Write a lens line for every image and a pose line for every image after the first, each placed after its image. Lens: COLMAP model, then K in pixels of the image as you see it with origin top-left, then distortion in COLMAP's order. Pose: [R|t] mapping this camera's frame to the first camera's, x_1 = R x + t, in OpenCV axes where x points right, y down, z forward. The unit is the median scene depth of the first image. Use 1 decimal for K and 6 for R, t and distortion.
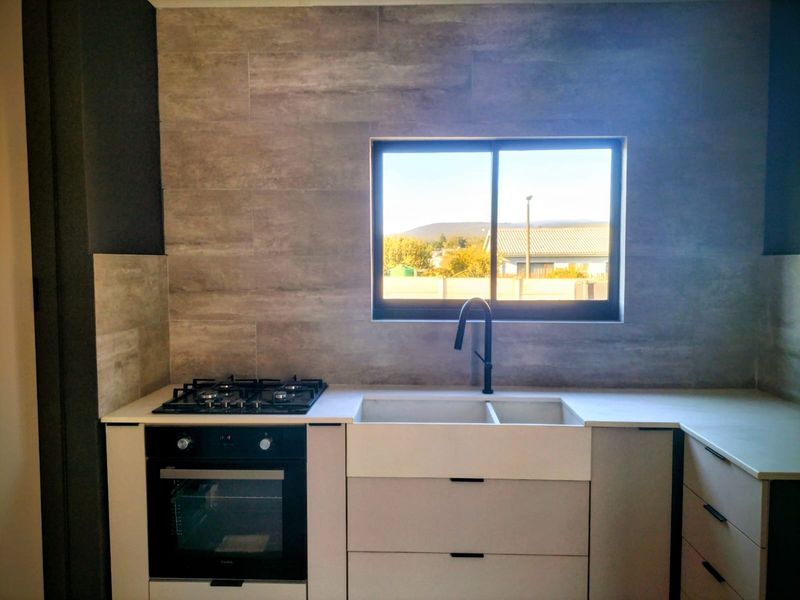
lens RADIAL K [[637.0, 0, 398.5], [0, 637.0, 326.7], [0, 0, 1]] dist [0.087044, -0.163720]
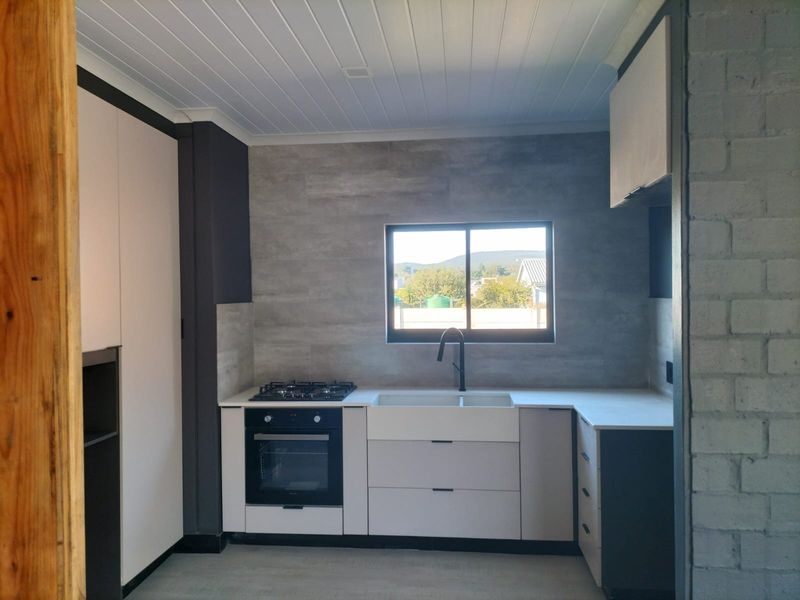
lens RADIAL K [[606.5, 0, 397.6], [0, 606.5, 304.2], [0, 0, 1]] dist [0.082914, -0.071583]
pose [[0.998276, -0.011876, -0.057478, 0.069723], [0.007077, 0.996526, -0.082984, 0.017606], [0.058264, 0.082435, 0.994892, -0.436747]]
